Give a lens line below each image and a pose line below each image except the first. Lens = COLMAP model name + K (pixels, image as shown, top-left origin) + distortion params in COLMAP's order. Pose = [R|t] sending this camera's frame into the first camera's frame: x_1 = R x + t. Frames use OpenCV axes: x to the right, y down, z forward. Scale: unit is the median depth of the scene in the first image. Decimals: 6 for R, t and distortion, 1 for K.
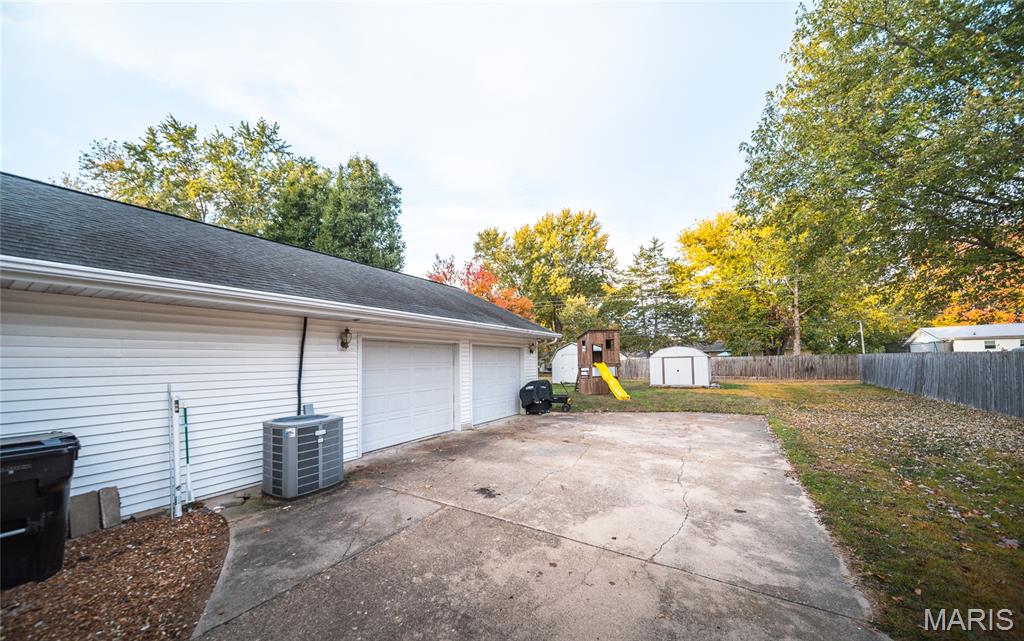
lens RADIAL K [[357.8, 0, 512.5], [0, 357.8, 343.2], [0, 0, 1]] dist [0.000636, -0.002325]
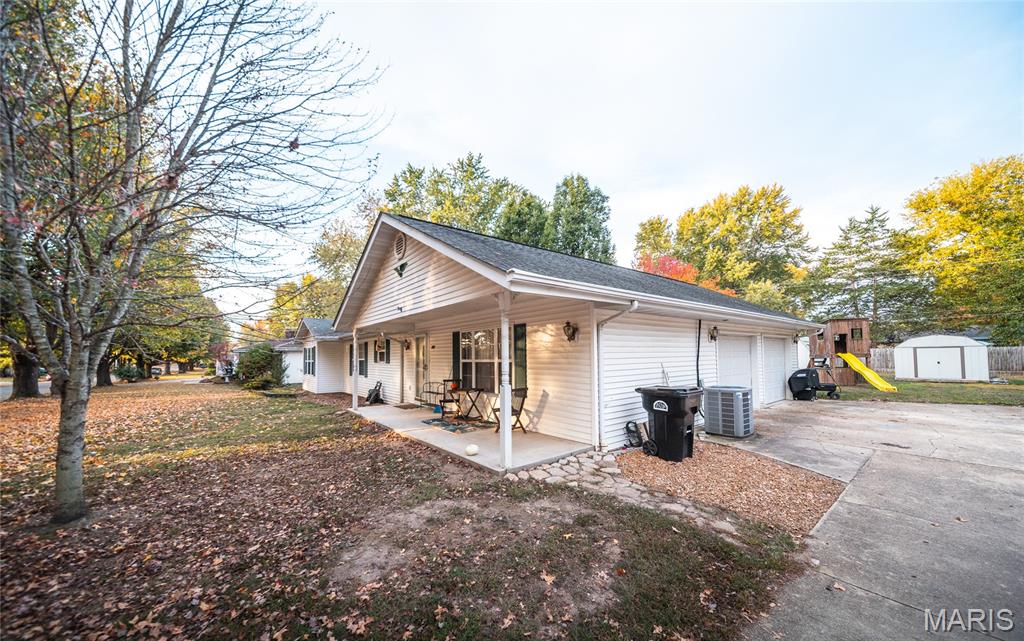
lens RADIAL K [[357.8, 0, 512.5], [0, 357.8, 343.2], [0, 0, 1]] dist [0.000636, -0.002325]
pose [[0.940495, -0.004494, -0.339778, -0.143098], [0.013618, 0.999608, 0.024473, -0.004112], [0.339535, -0.027644, 0.940187, -0.112419]]
